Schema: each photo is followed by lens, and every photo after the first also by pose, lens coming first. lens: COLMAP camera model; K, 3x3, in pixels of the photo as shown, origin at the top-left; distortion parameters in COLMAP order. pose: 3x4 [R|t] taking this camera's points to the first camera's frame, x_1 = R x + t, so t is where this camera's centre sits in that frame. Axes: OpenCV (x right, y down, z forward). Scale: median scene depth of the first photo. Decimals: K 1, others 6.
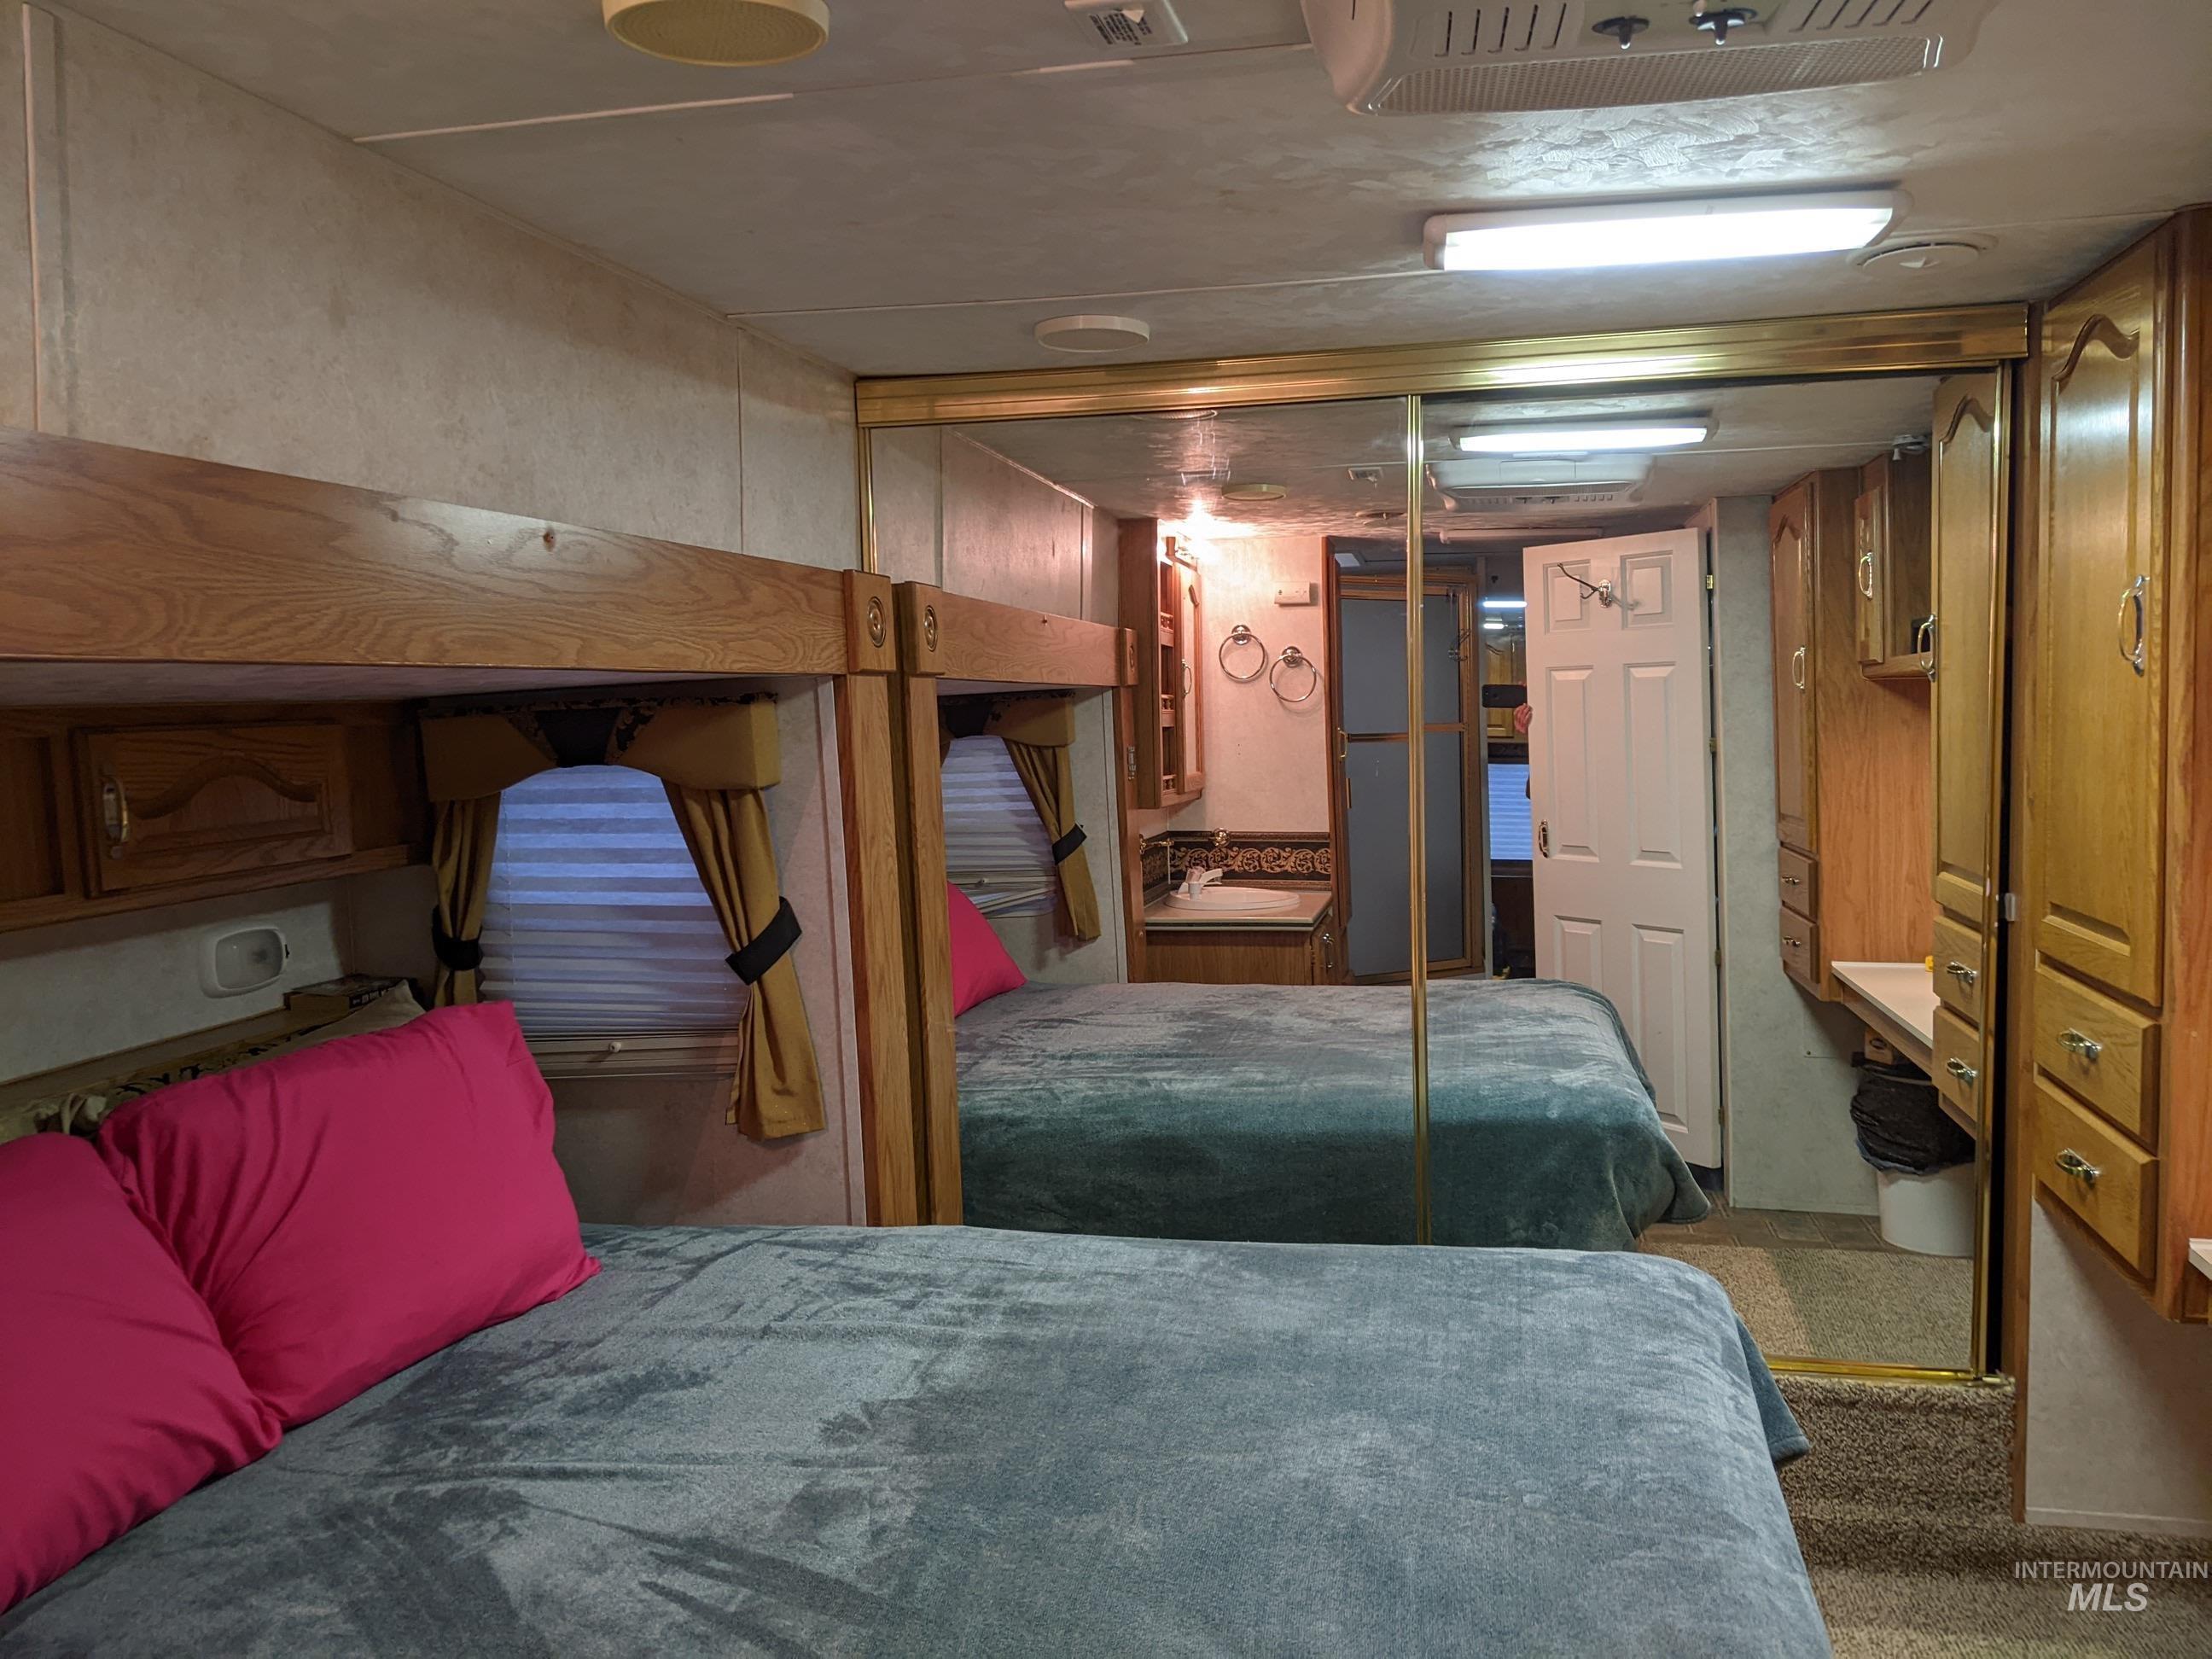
lens RADIAL K [[1778.4, 0, 1118.1], [0, 1778.4, 819.5], [0, 0, 1]] dist [0.037859, -0.047487]
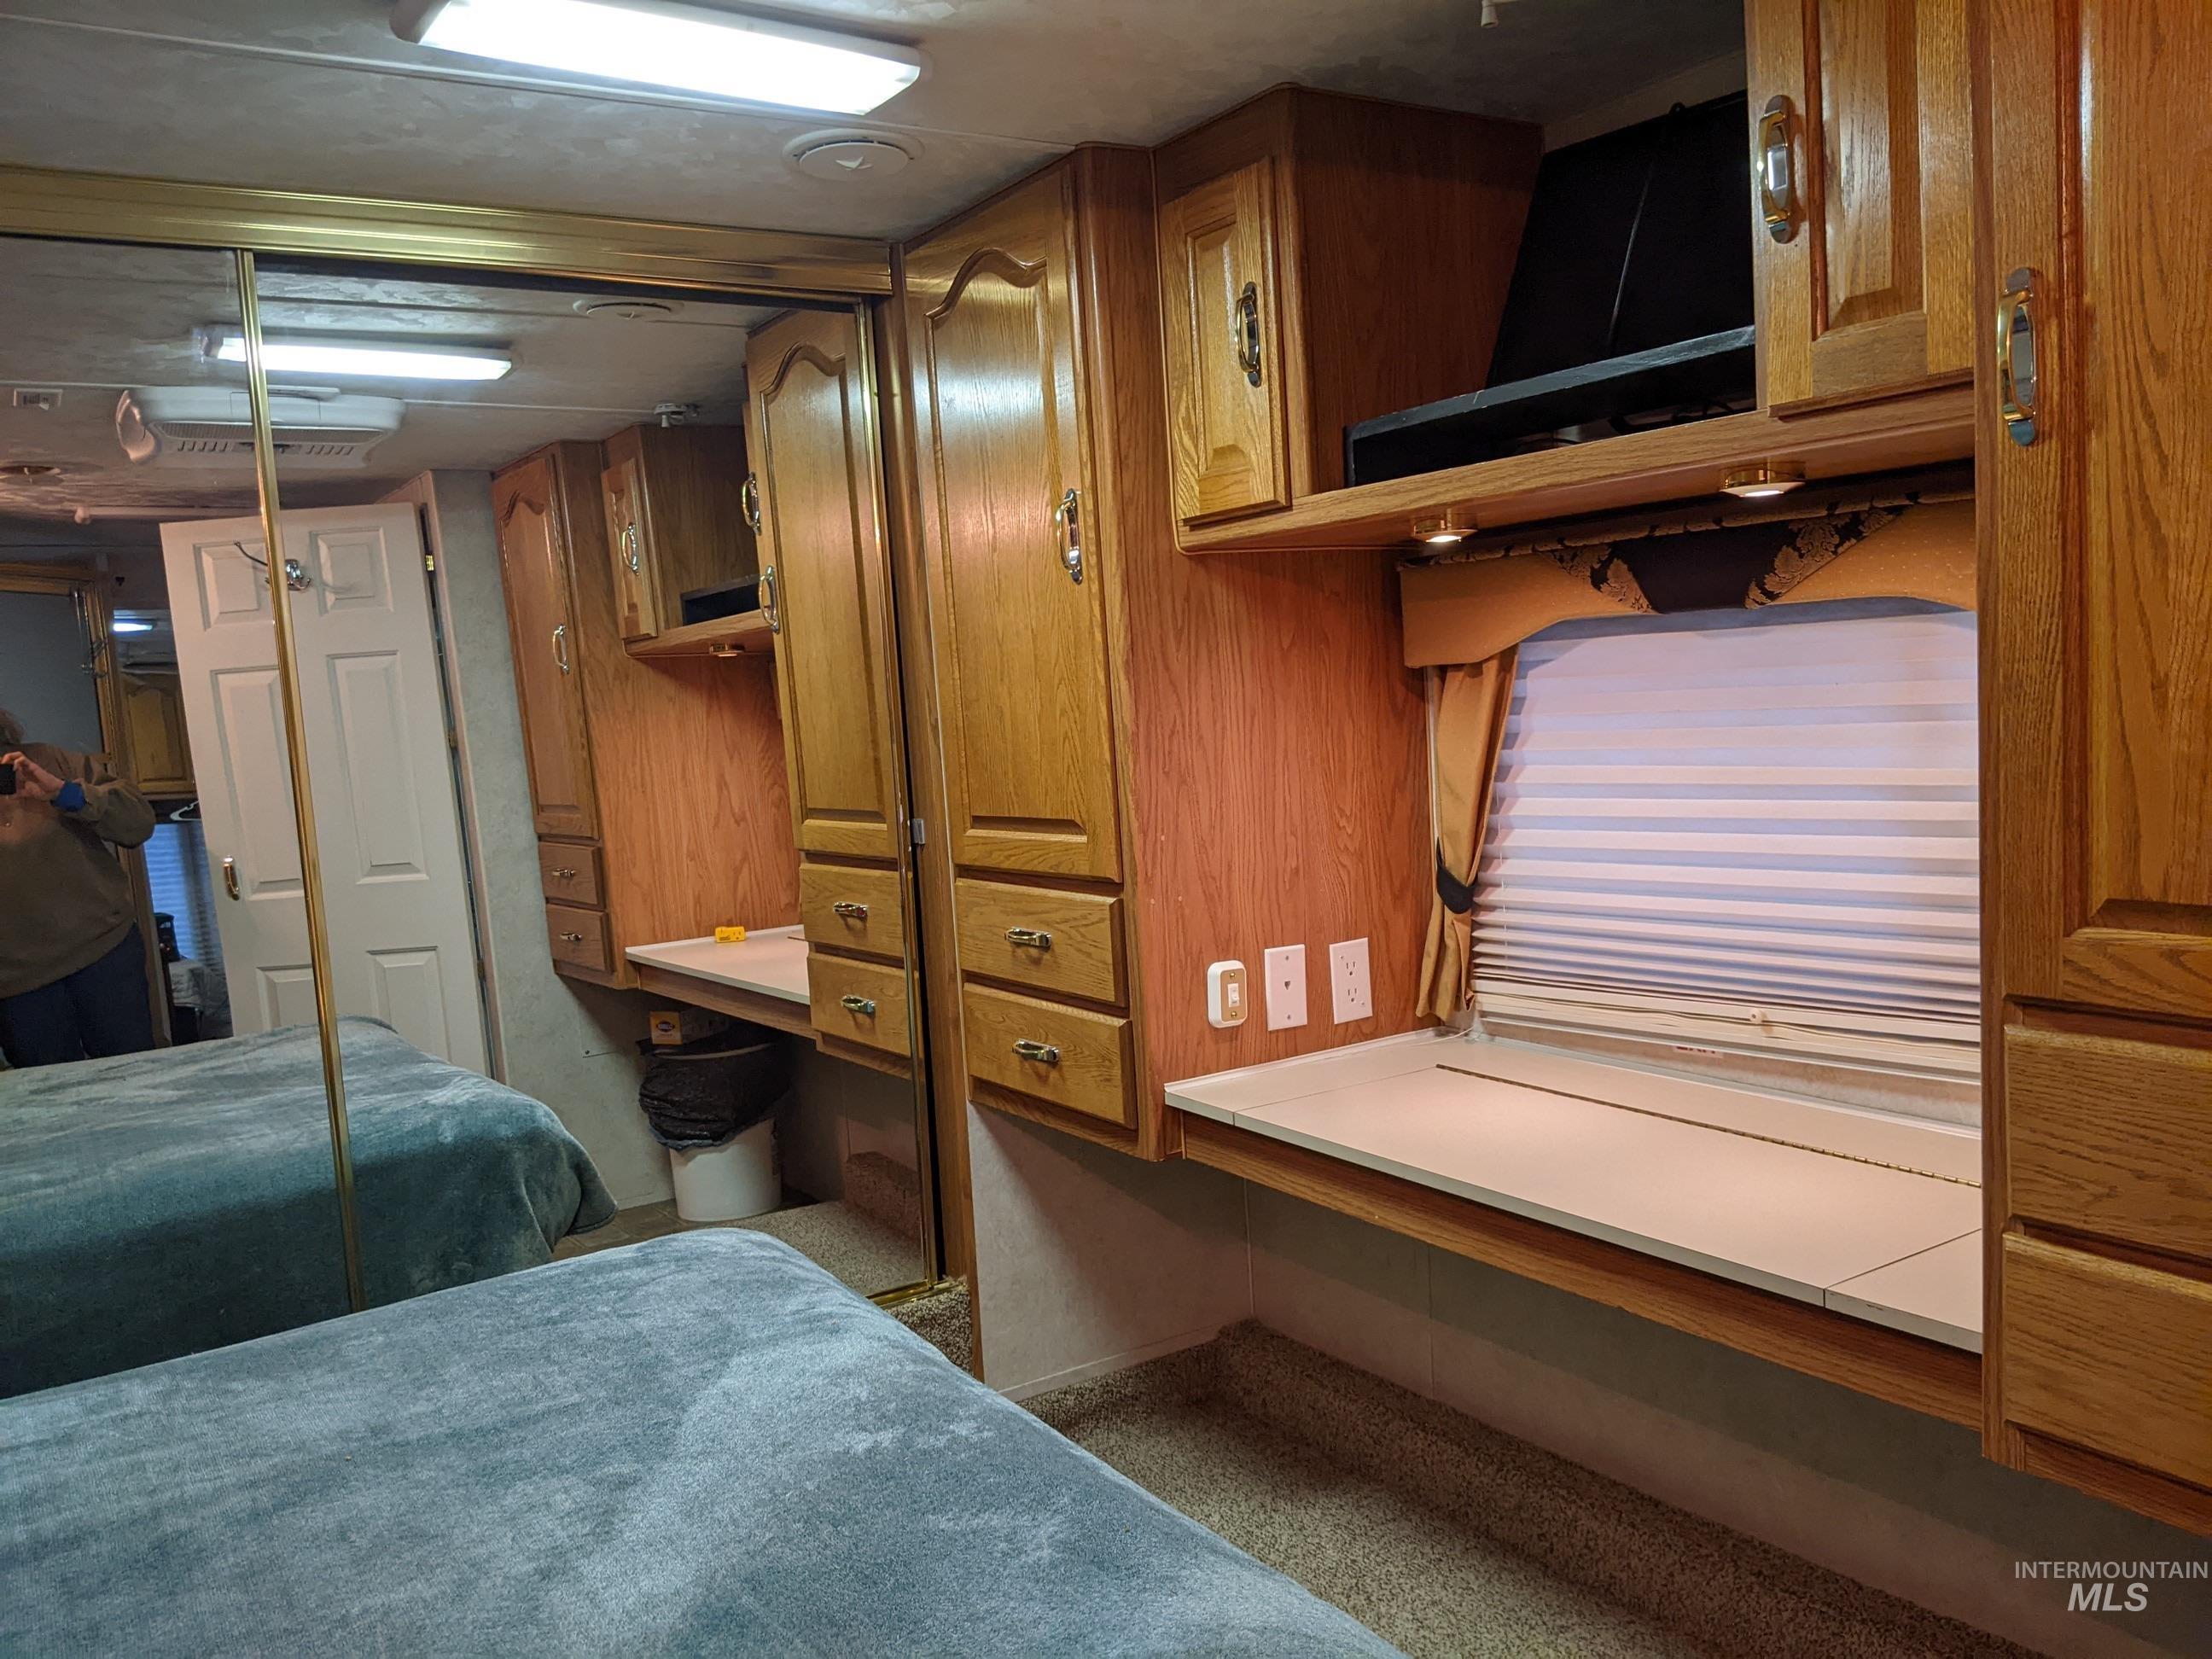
lens RADIAL K [[1818.0, 0, 1111.5], [0, 1818.0, 845.6], [0, 0, 1]] dist [0.063841, -0.044789]
pose [[0.714886, -0.091266, 0.693260, -0.174624], [0.101628, 0.994479, 0.026123, 0.045063], [-0.691817, 0.051779, 0.720214, 0.170660]]
